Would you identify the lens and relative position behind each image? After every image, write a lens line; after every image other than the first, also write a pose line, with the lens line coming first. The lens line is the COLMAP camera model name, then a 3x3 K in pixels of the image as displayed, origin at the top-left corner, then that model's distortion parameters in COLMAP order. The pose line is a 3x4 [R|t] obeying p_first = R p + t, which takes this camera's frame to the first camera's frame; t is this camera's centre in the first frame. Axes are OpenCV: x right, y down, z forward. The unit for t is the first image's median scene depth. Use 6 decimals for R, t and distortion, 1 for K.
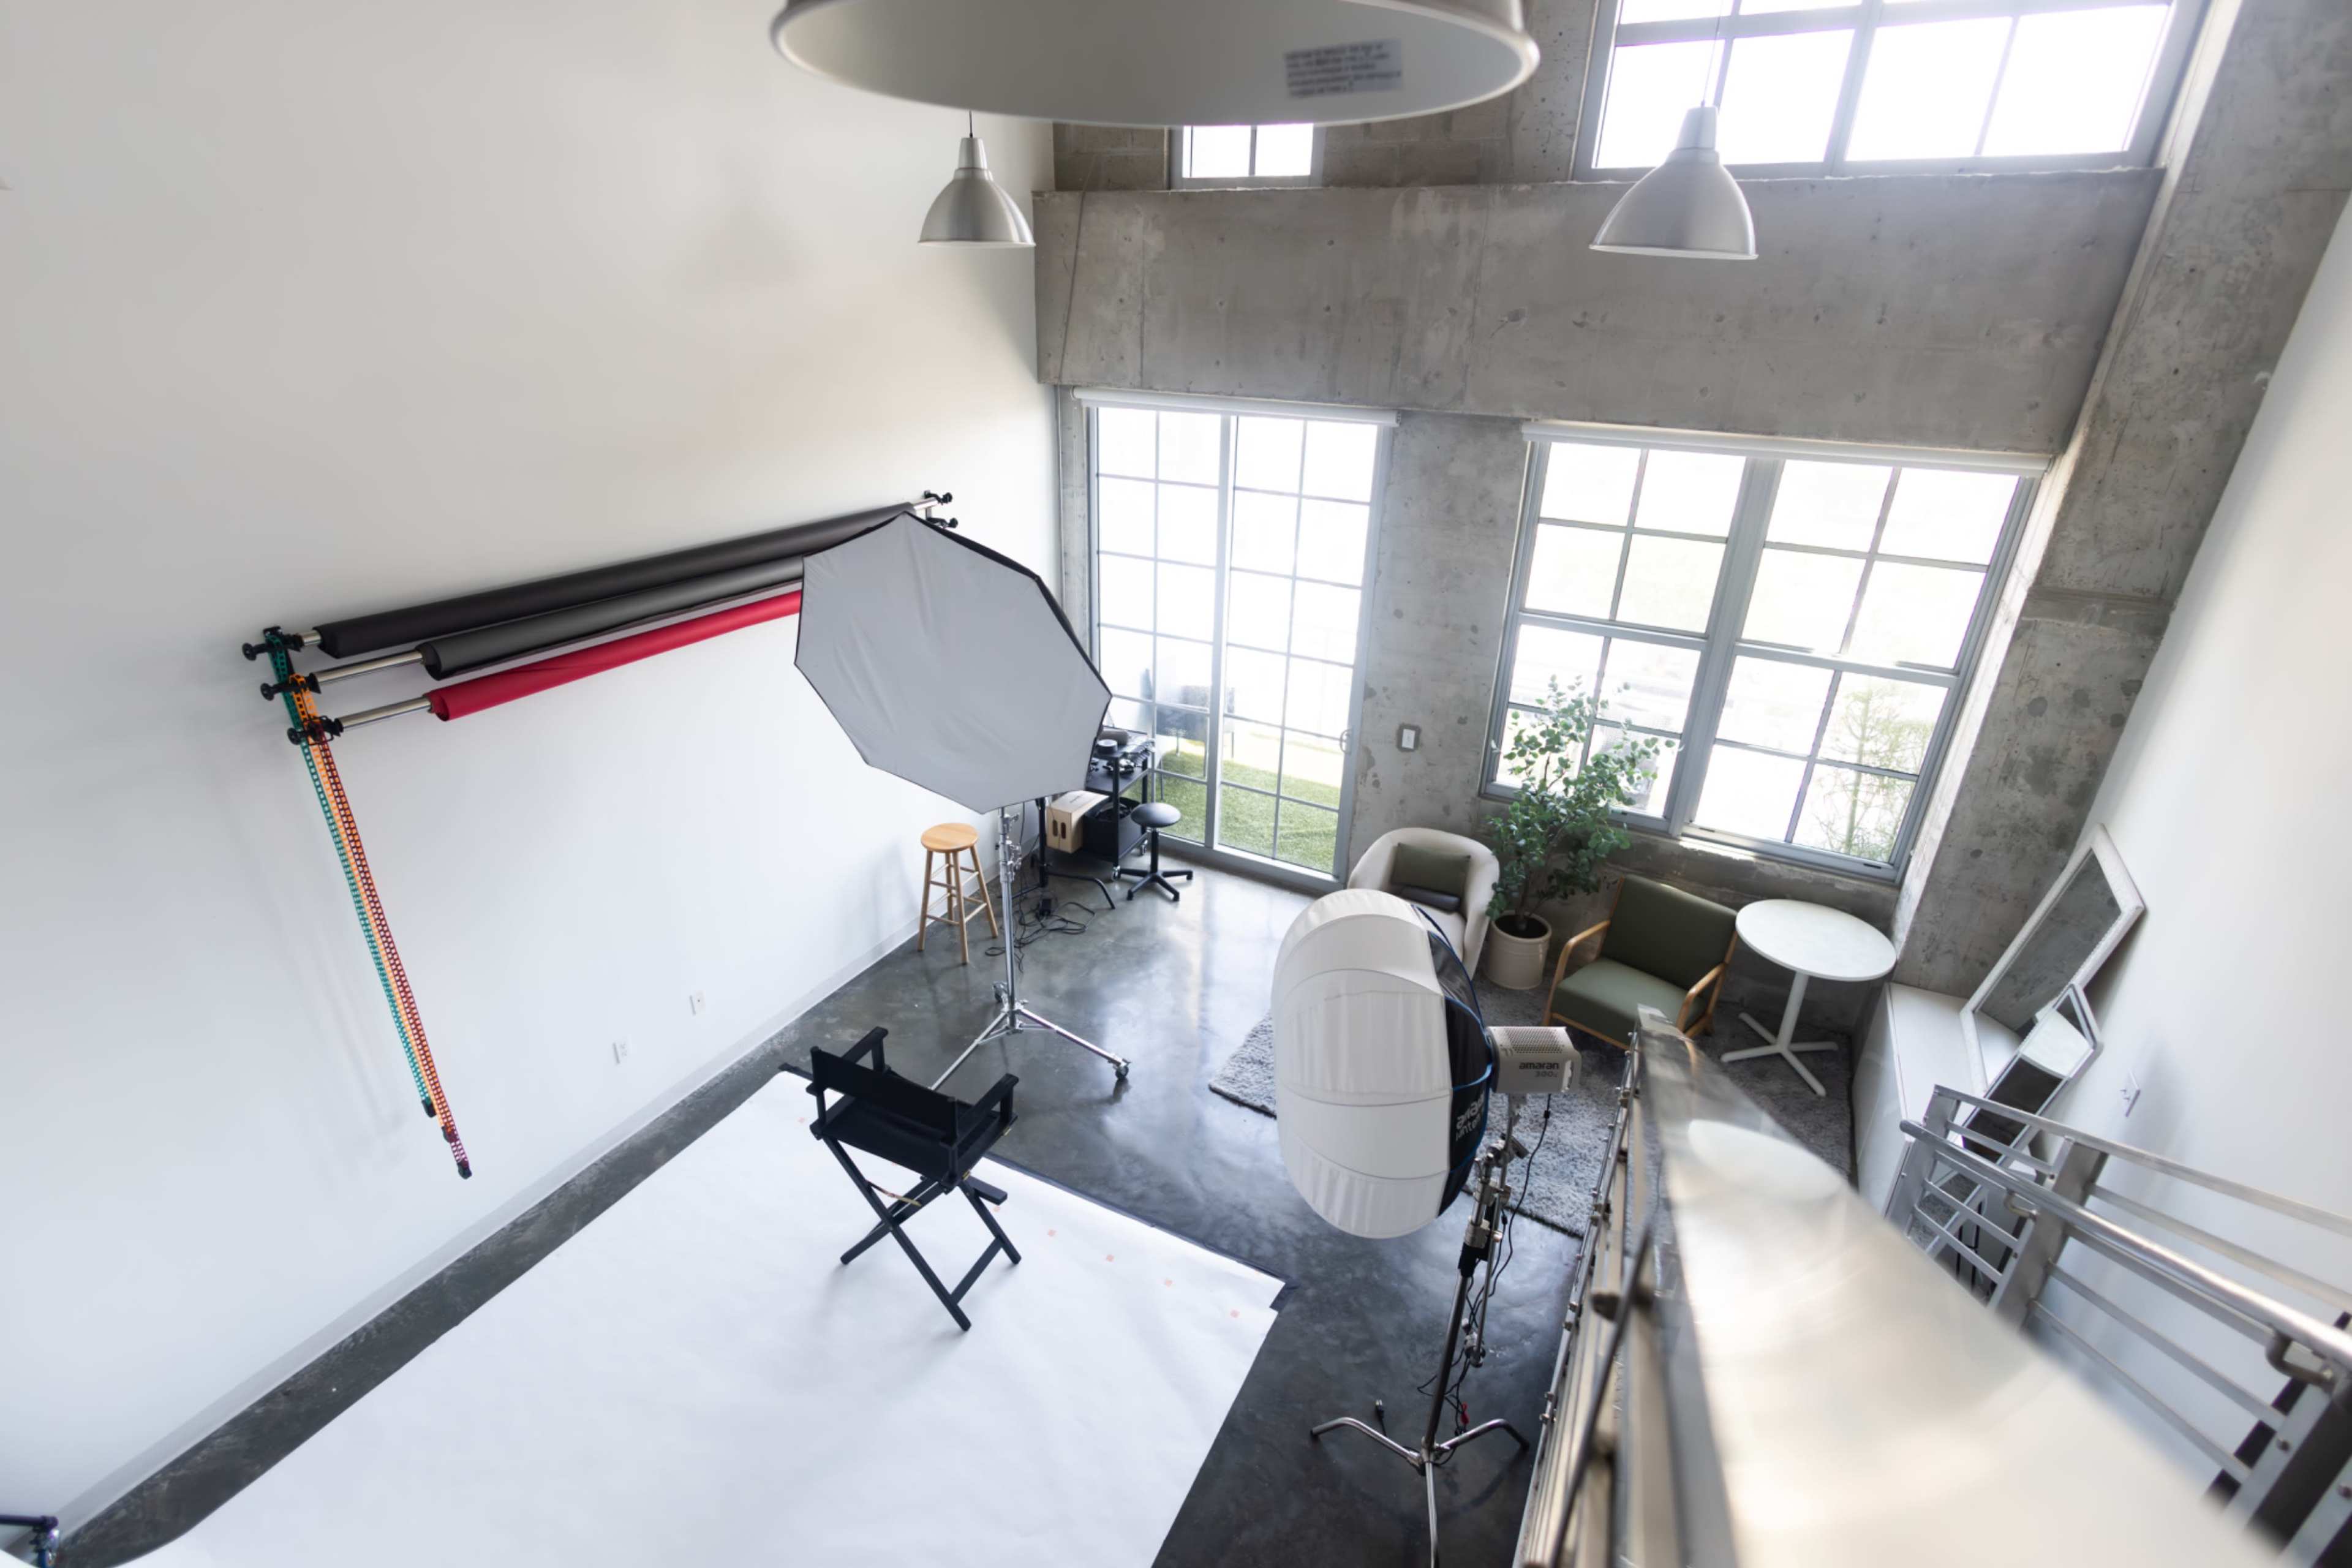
lens RADIAL K [[1089.0, 0, 1167.7], [0, 1089.0, 776.9], [0, 0, 1]] dist [-0.004335, 0.002291]
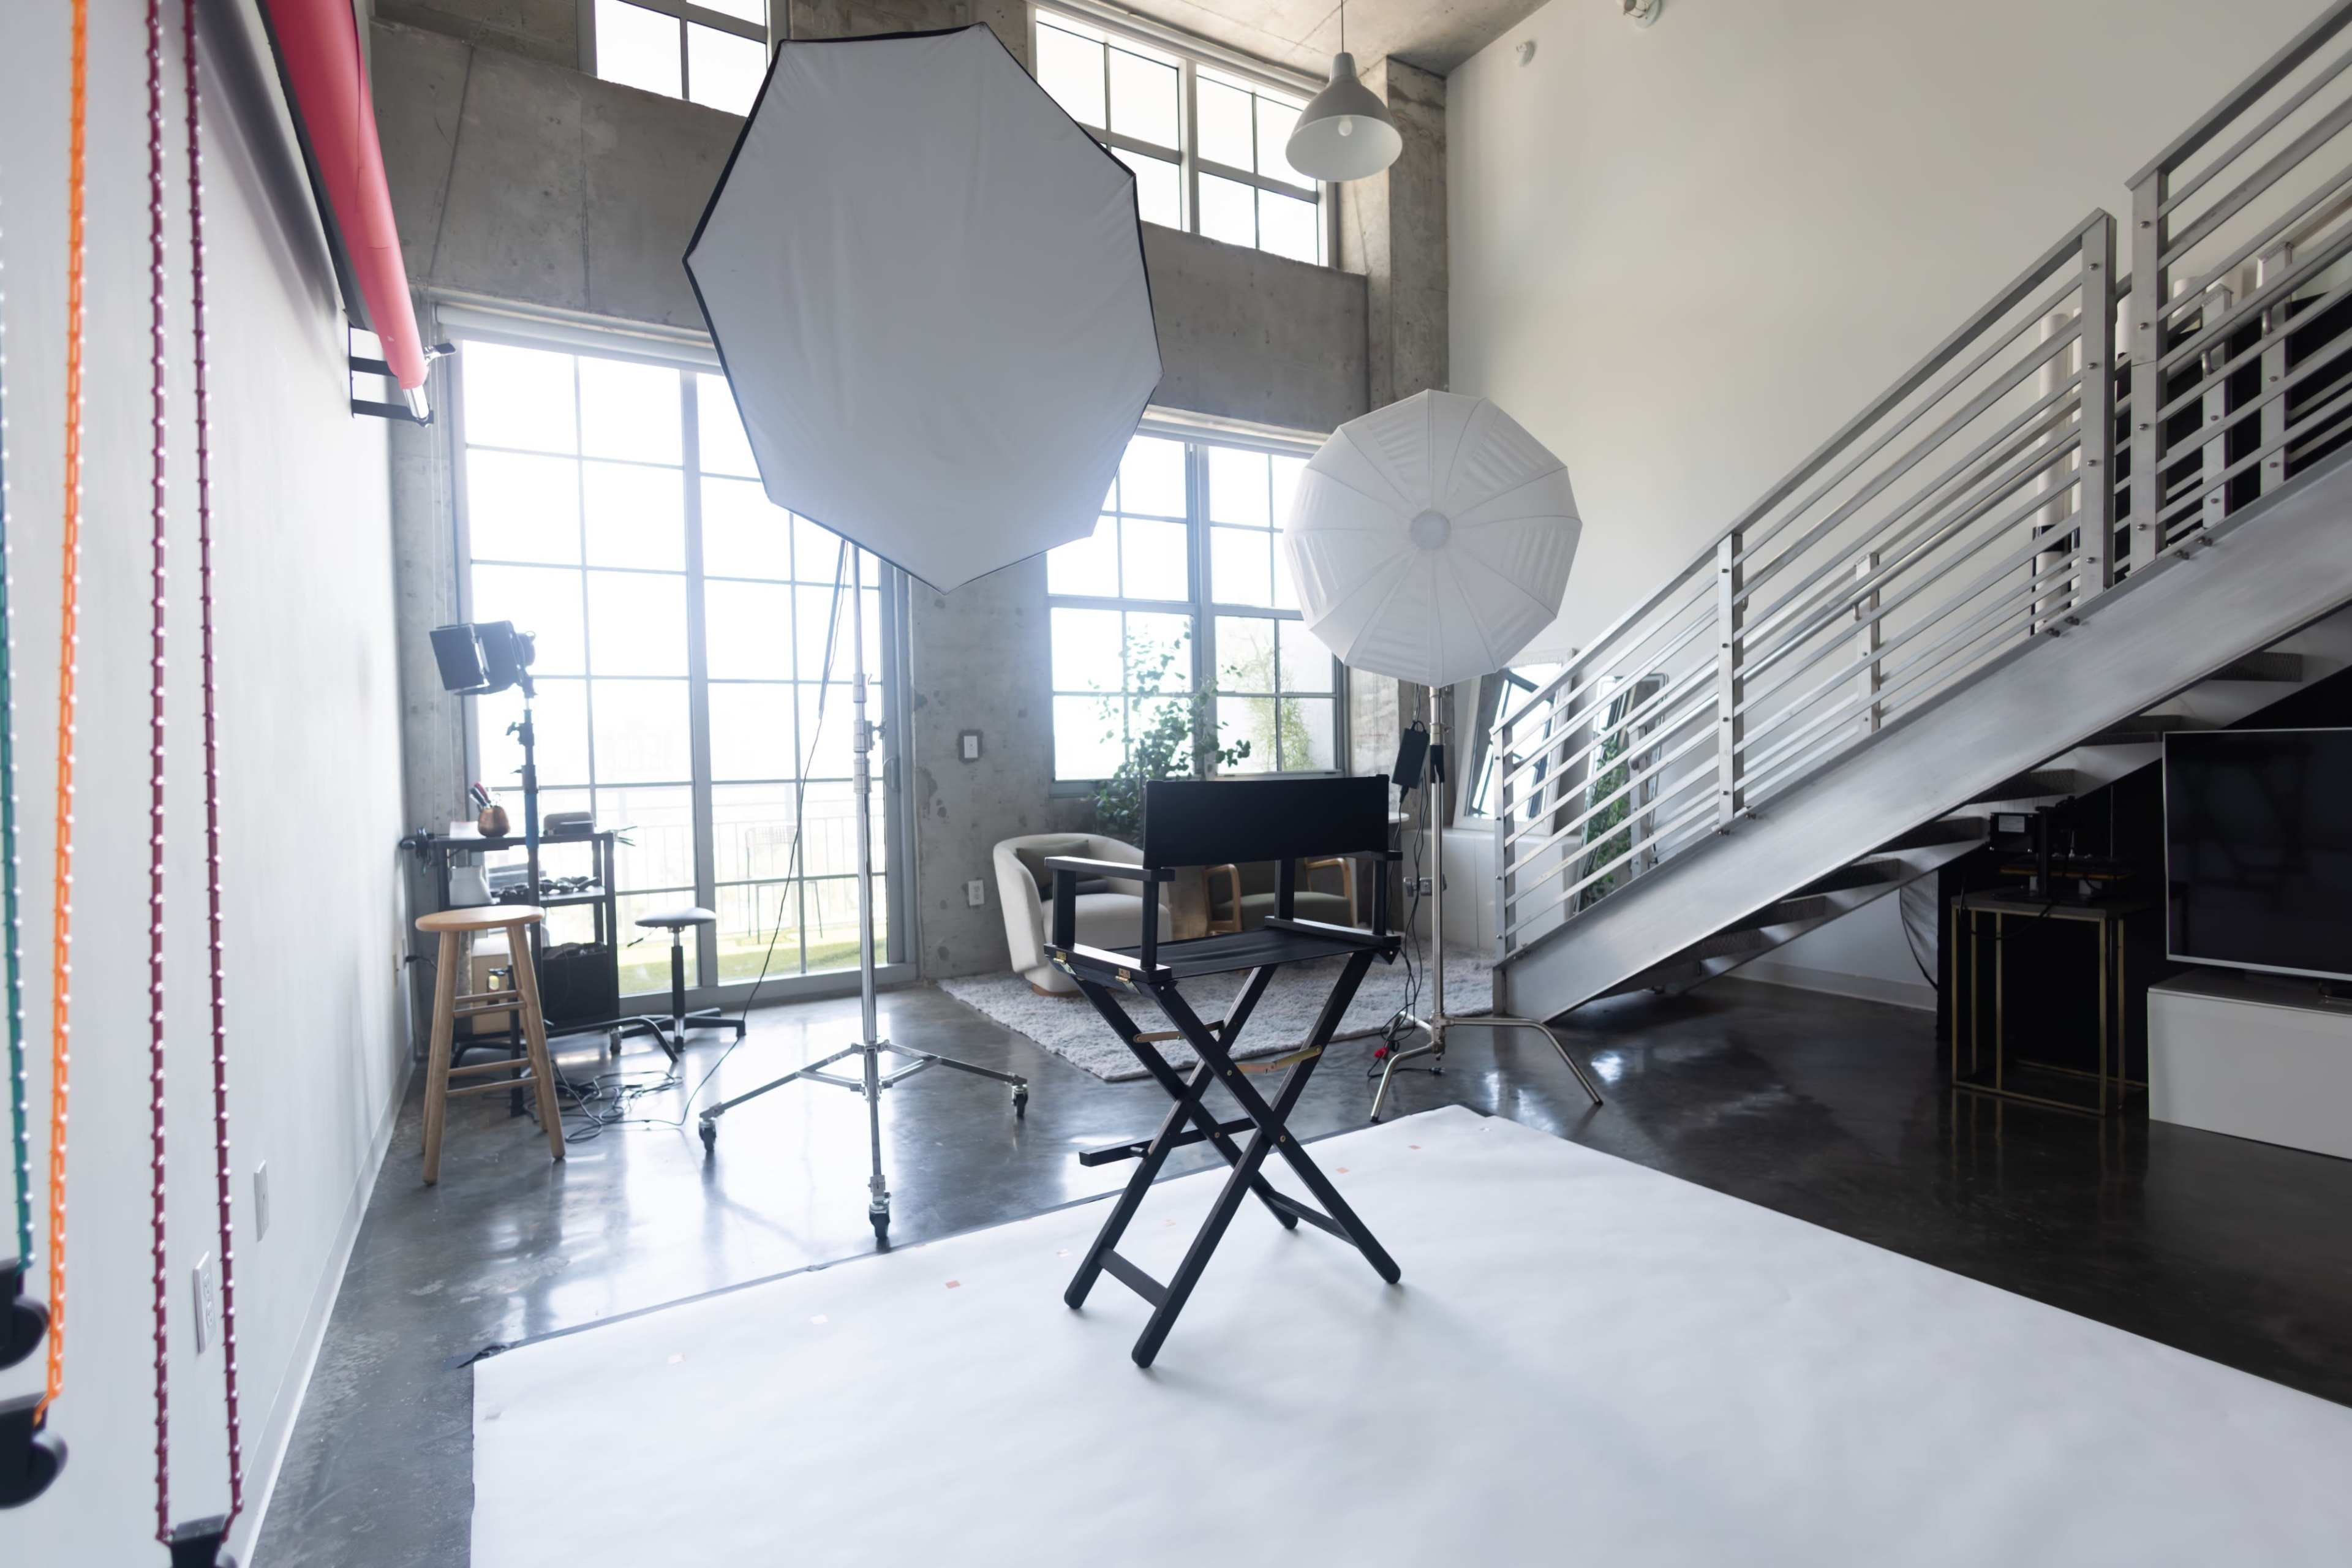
lens RADIAL K [[1089.0, 0, 1181.6], [0, 1089.0, 778.4], [0, 0, 1]] dist [-0.004335, 0.002291]
pose [[0.525358, -0.059638, 0.848789, -0.494353], [0.379570, 0.909213, -0.171052, 0.228894], [-0.761529, 0.412038, 0.500298, 0.487950]]
